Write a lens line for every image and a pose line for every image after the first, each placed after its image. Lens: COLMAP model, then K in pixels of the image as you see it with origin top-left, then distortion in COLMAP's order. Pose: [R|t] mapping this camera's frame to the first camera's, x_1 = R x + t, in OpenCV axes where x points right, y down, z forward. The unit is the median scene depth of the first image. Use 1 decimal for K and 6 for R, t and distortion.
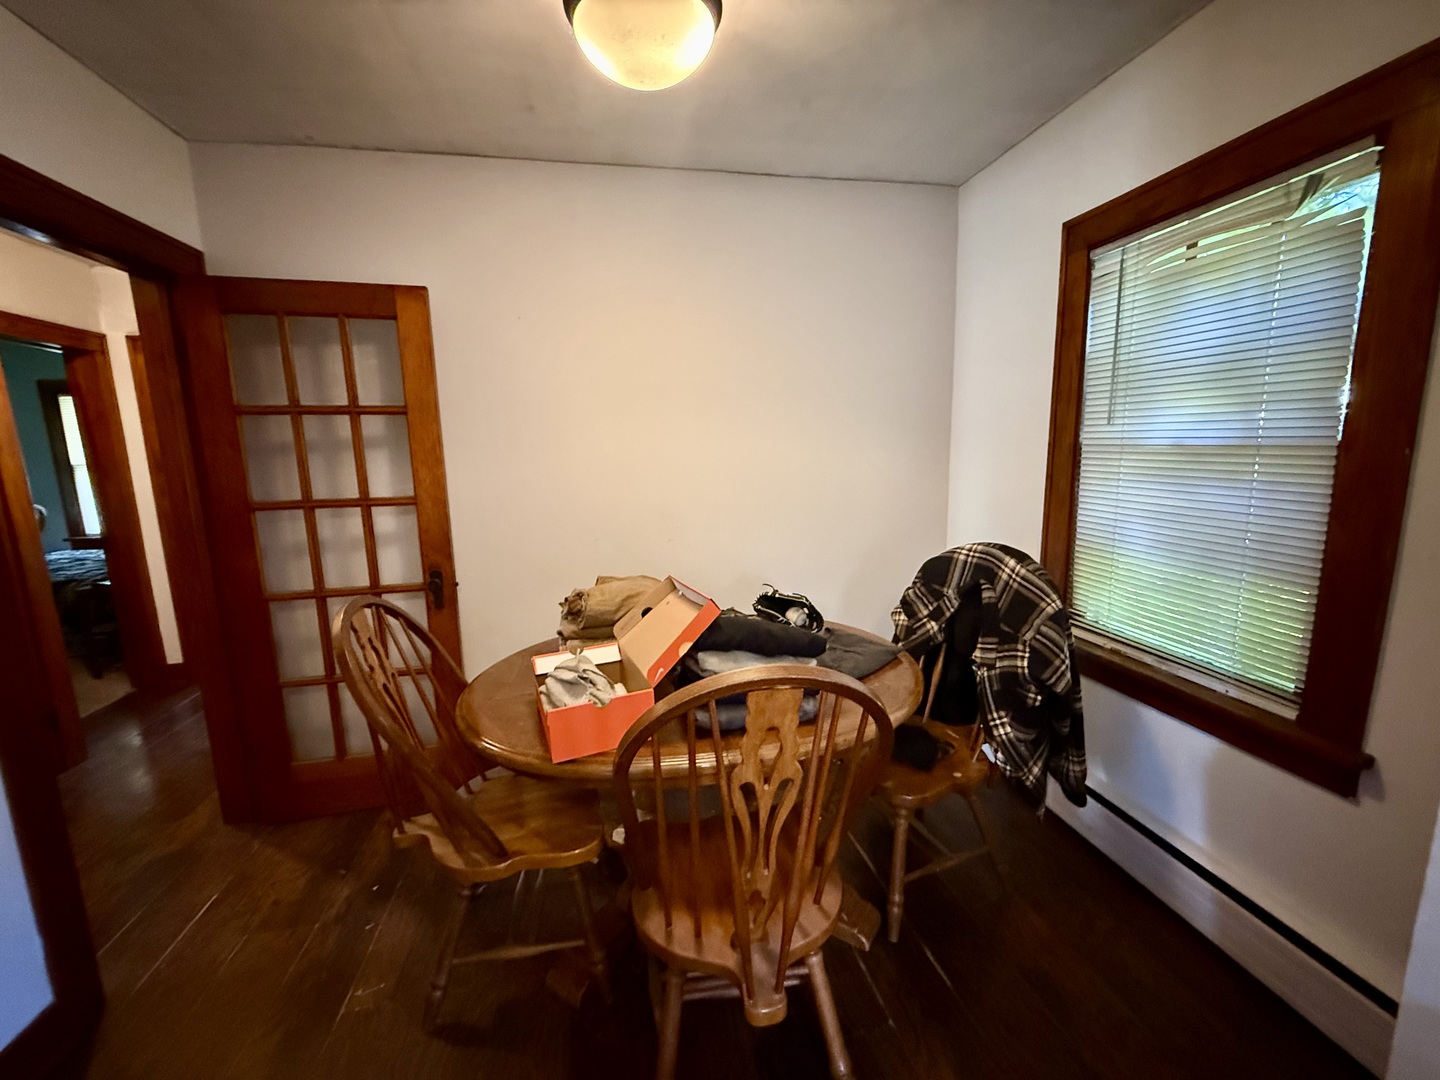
lens RADIAL K [[576.4, 0, 720.0], [0, 576.4, 540.0], [0, 0, 1]] dist [0.001360, 0.000132]
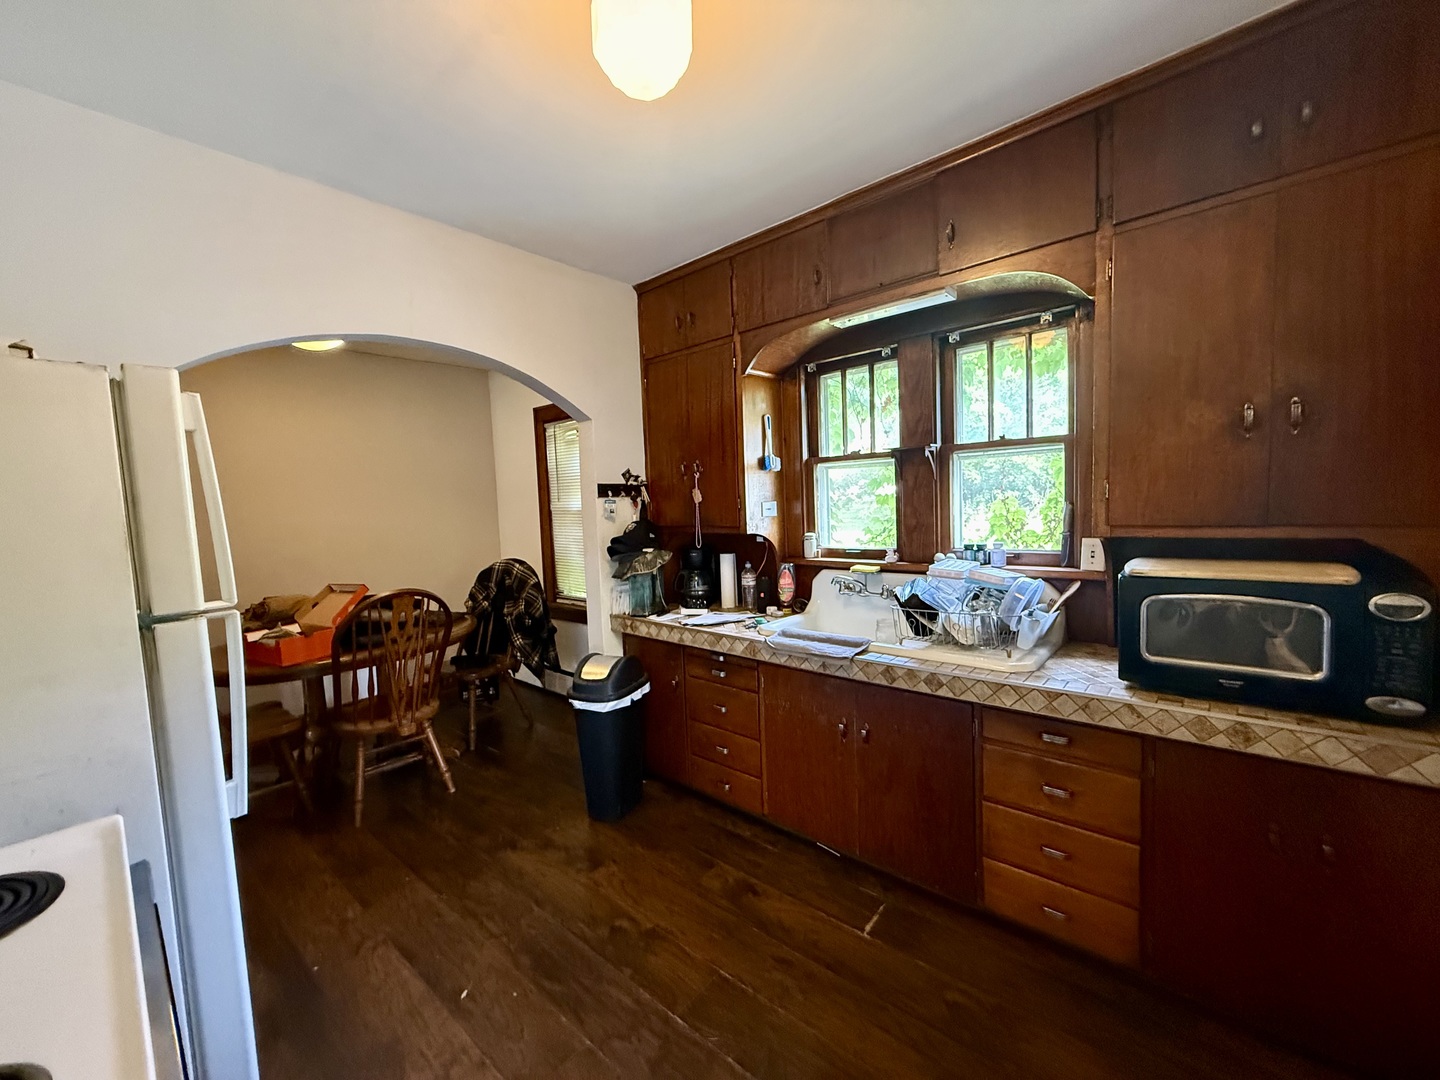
lens RADIAL K [[576.4, 0, 720.0], [0, 576.4, 540.0], [0, 0, 1]] dist [0.001360, 0.000132]
pose [[0.791143, -0.047802, 0.609760, -0.202839], [0.117346, 0.990284, -0.074619, 0.193295], [-0.600268, 0.130587, 0.789066, -1.158362]]
